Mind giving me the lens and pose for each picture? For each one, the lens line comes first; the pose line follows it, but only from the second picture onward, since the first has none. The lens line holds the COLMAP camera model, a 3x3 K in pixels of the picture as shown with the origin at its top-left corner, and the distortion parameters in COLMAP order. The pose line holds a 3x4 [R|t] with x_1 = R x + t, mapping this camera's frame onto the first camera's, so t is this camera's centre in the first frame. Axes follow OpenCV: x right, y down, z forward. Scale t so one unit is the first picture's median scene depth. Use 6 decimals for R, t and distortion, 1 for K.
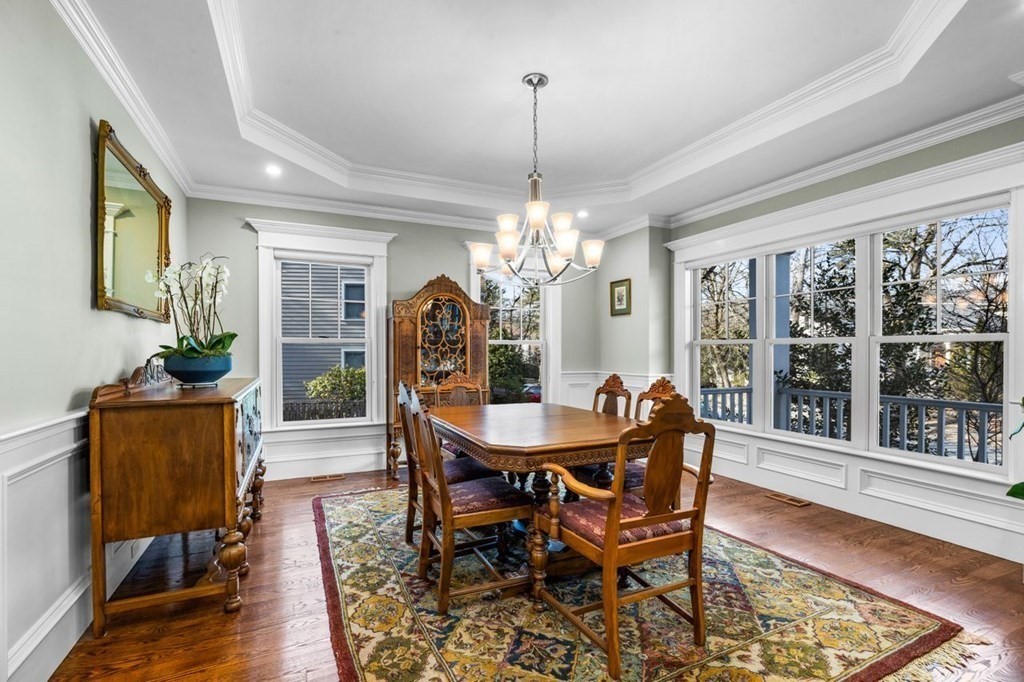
lens RADIAL K [[467.6, 0, 507.4], [0, 467.6, 350.2], [0, 0, 1]] dist [-0.008297, 0.000359]
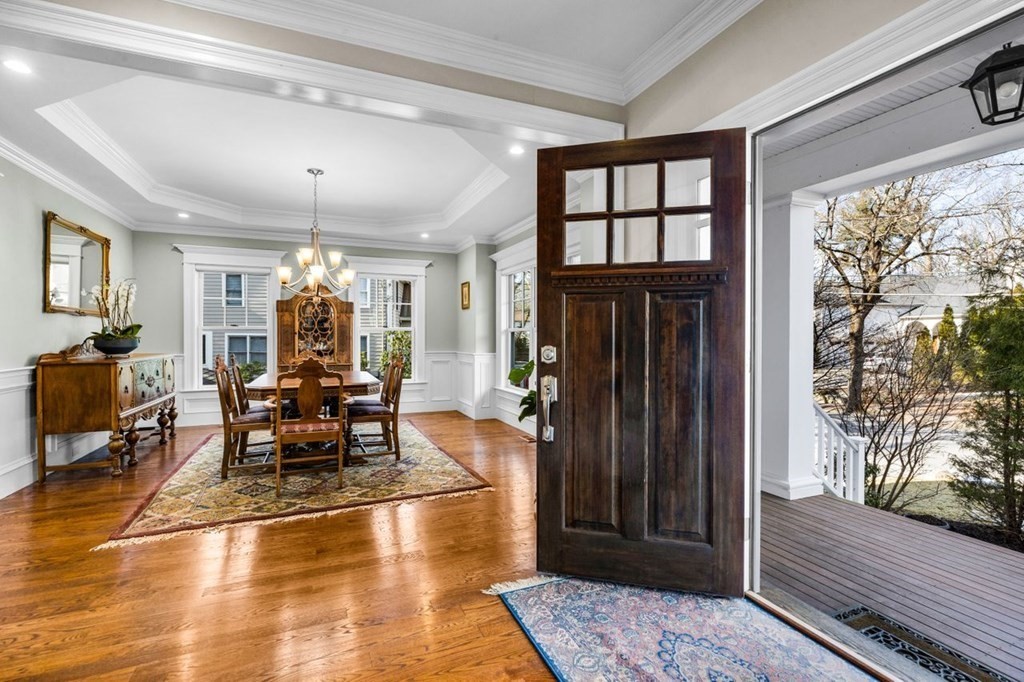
lens RADIAL K [[467.6, 0, 516.3], [0, 467.6, 334.0], [0, 0, 1]] dist [-0.008297, 0.000359]
pose [[0.999539, 0.001695, -0.030313, 1.045998], [-0.001744, 0.999997, -0.001567, -0.004430], [0.030311, 0.001620, 0.999539, -0.789694]]
